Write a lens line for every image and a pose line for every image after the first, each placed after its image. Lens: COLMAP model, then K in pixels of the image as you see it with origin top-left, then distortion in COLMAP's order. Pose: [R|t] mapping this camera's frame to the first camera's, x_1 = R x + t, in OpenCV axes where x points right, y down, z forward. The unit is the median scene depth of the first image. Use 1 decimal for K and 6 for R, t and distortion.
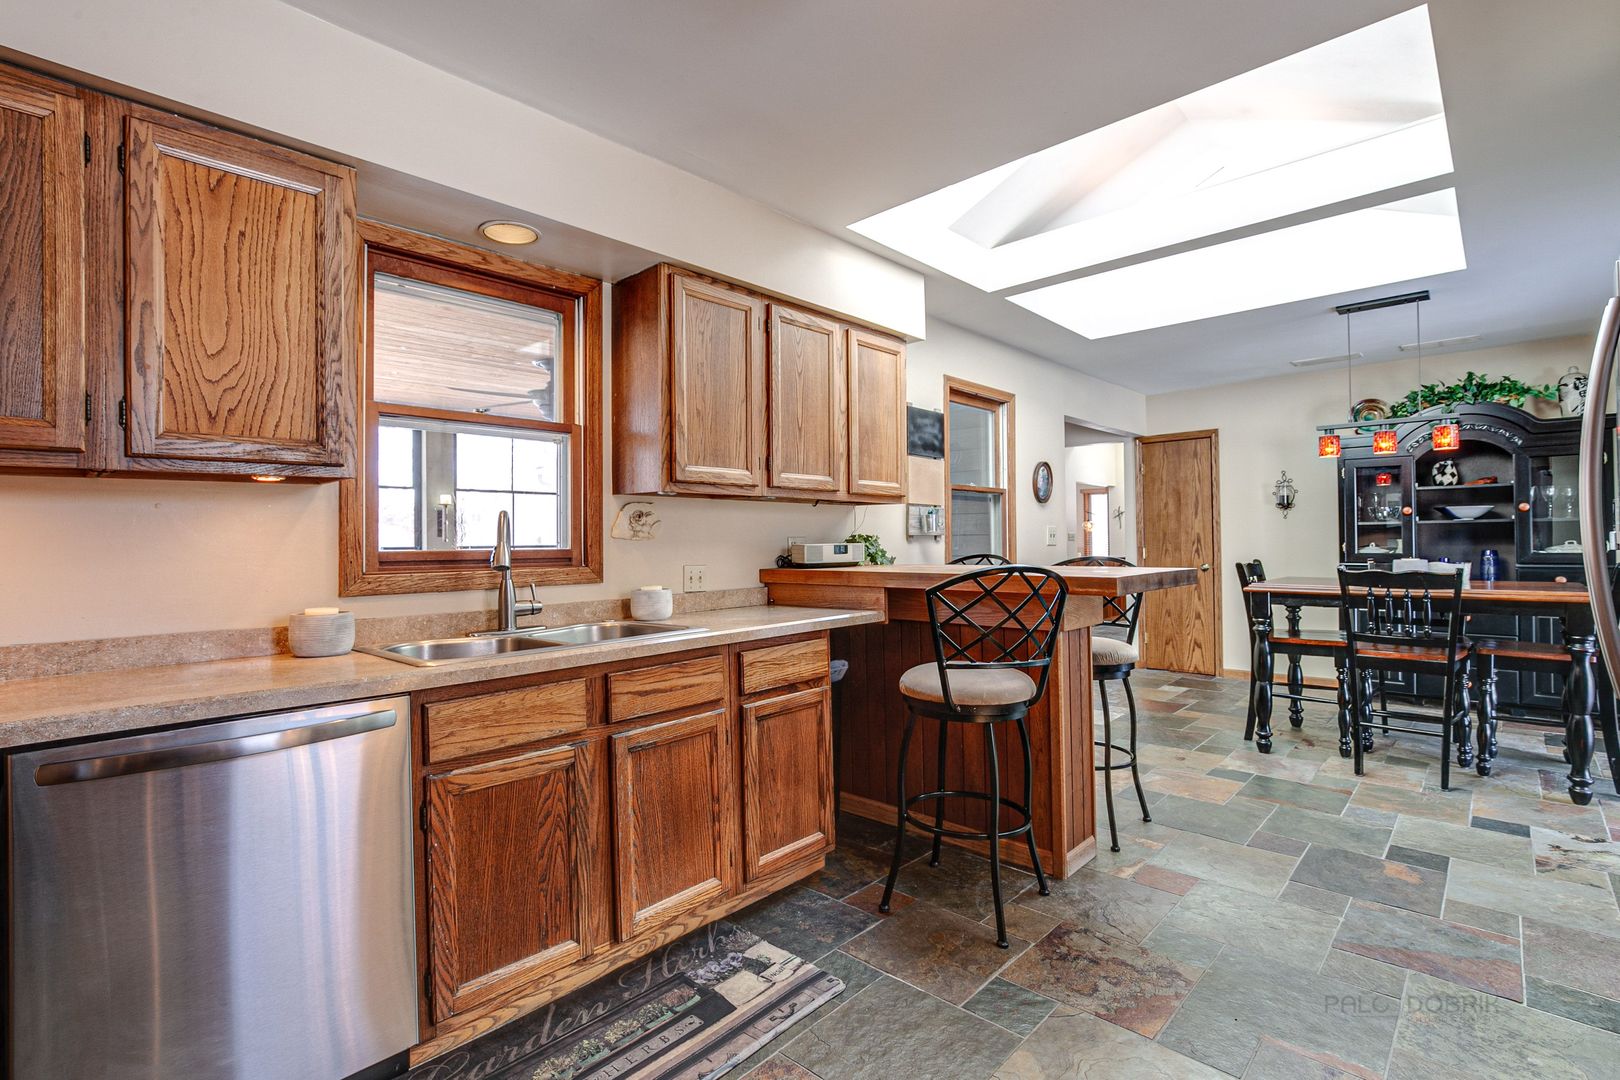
lens RADIAL K [[753.8, 0, 829.7], [0, 753.8, 529.0], [0, 0, 1]] dist [-0.001858, 0.000508]
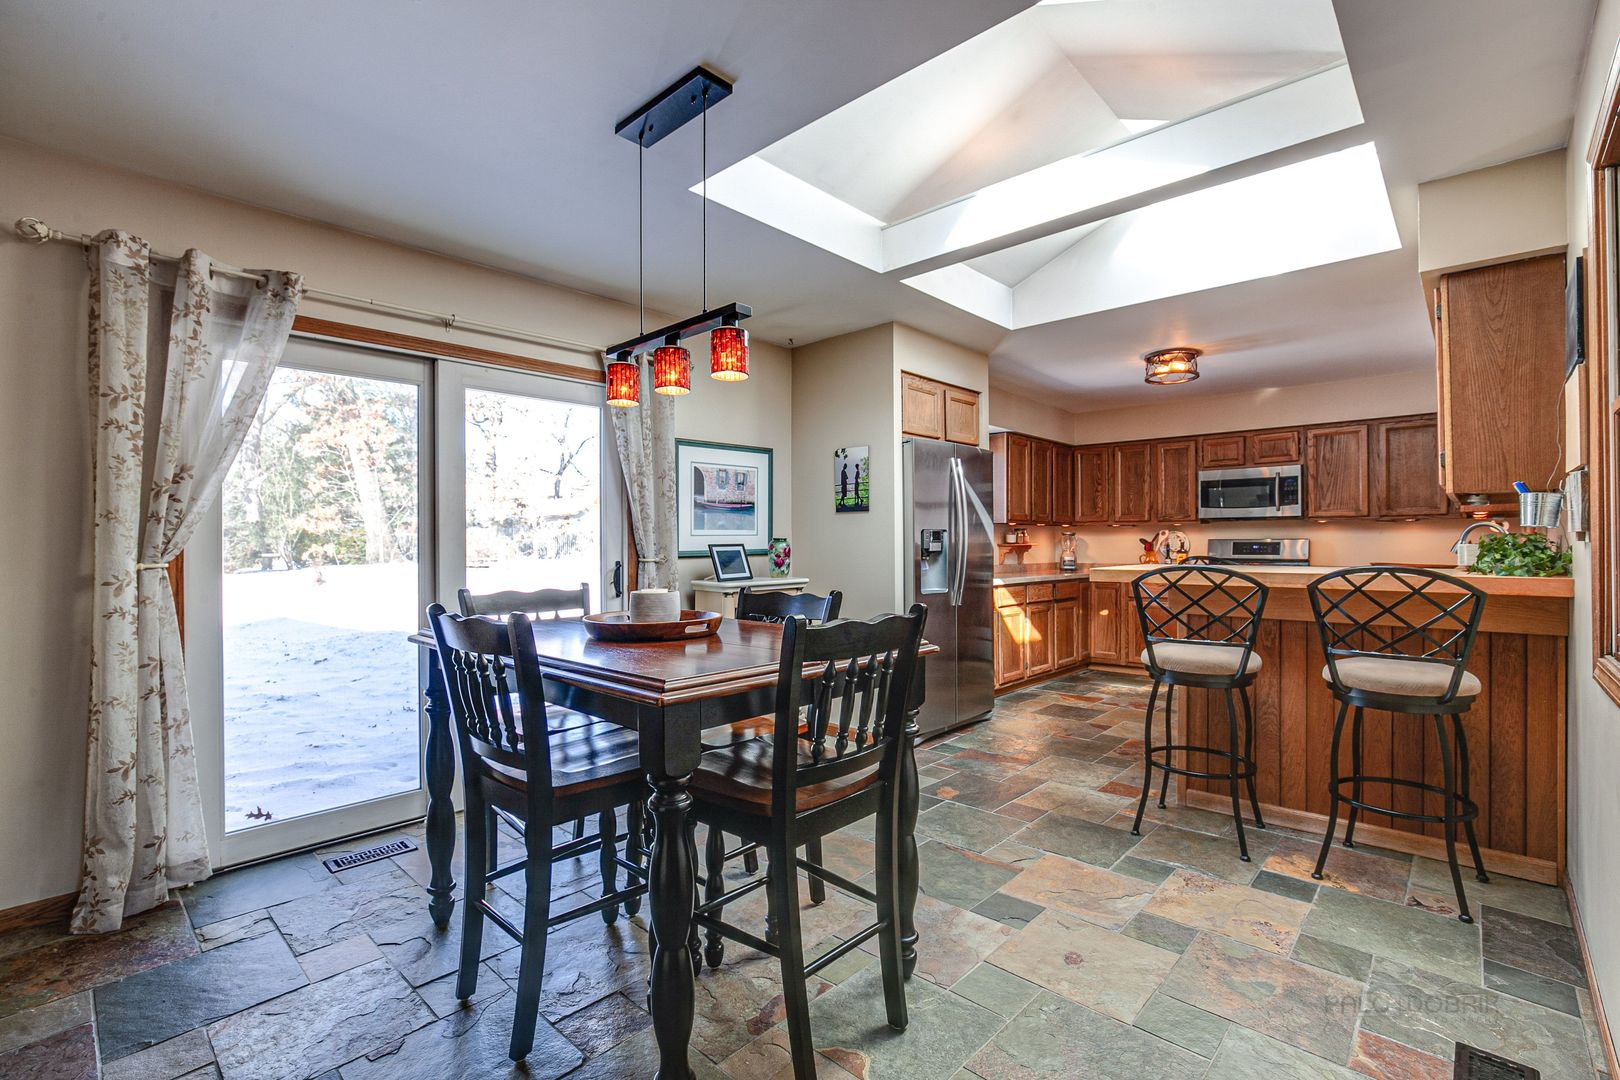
lens RADIAL K [[736.4, 0, 810.0], [0, 736.4, 543.8], [0, 0, 1]] dist [-0.022333, 0.006664]
pose [[-0.999743, 0.017655, 0.014233, 0.526722], [0.017412, 0.999704, -0.016968, 0.014236], [-0.014528, -0.016716, -0.999755, 1.254722]]
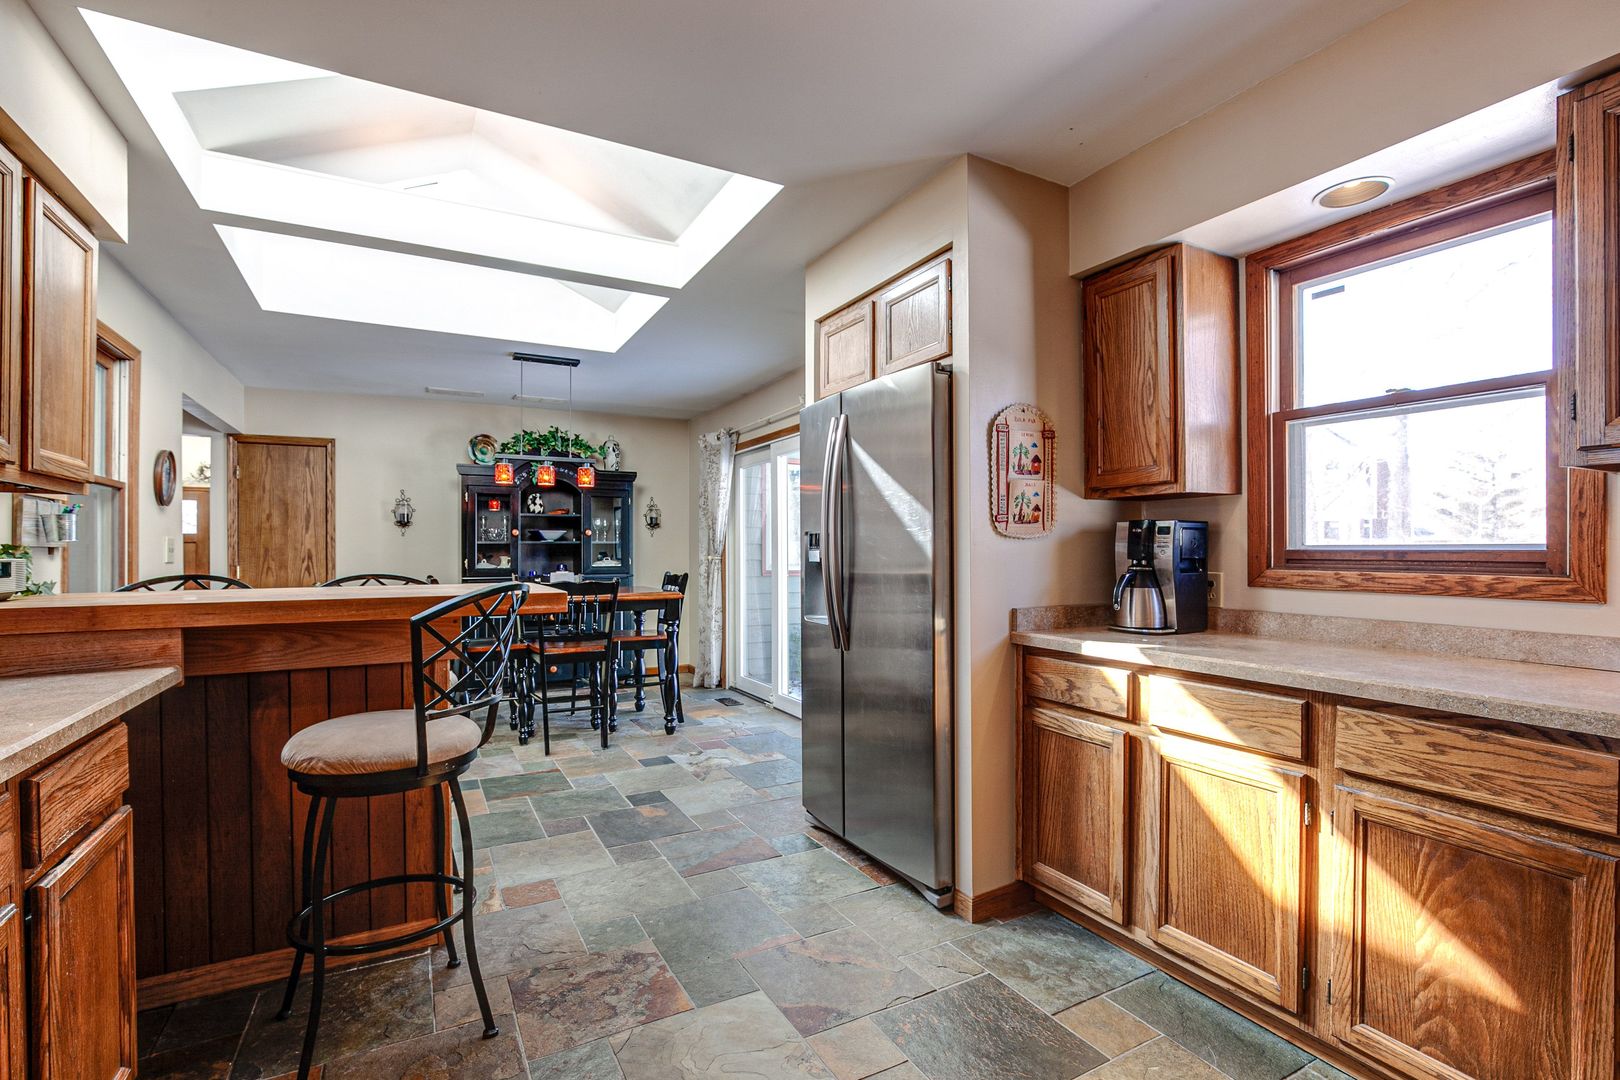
lens RADIAL K [[736.4, 0, 810.0], [0, 736.4, 543.8], [0, 0, 1]] dist [-0.022333, 0.006664]
pose [[0.329660, 0.018937, 0.943910, -0.190814], [-0.013474, 0.999791, -0.015353, 0.005543], [-0.944003, -0.007657, 0.329847, 0.176766]]
